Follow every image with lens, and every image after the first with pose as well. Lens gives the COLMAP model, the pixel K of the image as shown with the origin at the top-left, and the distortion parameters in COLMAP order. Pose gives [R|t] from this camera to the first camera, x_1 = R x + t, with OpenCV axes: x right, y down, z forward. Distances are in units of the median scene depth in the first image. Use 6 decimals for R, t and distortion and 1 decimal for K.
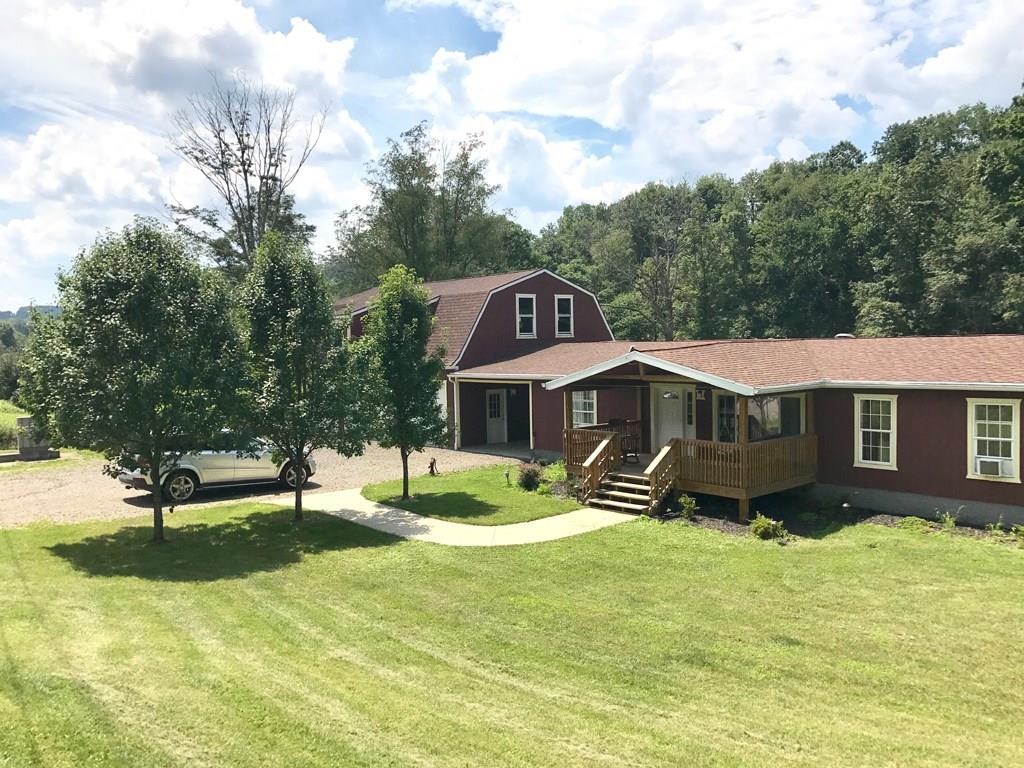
lens RADIAL K [[795.5, 0, 512.0], [0, 795.5, 384.0], [0, 0, 1]] dist [0.033016, -0.000637]
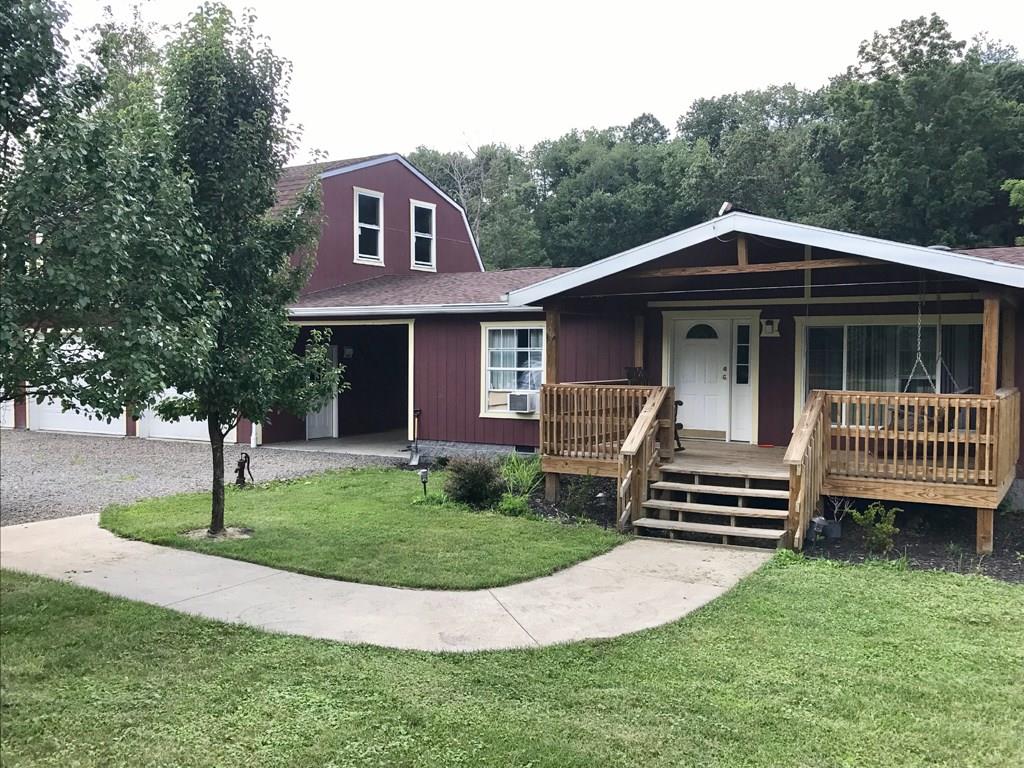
lens RADIAL K [[959.5, 0, 512.0], [0, 959.5, 384.0], [0, 0, 1]] dist [0.012511, 0.001017]
pose [[0.959966, 0.012572, 0.279834, -0.076589], [-0.008831, 0.999854, -0.014625, 0.040738], [-0.279977, 0.011568, 0.959937, 0.266083]]
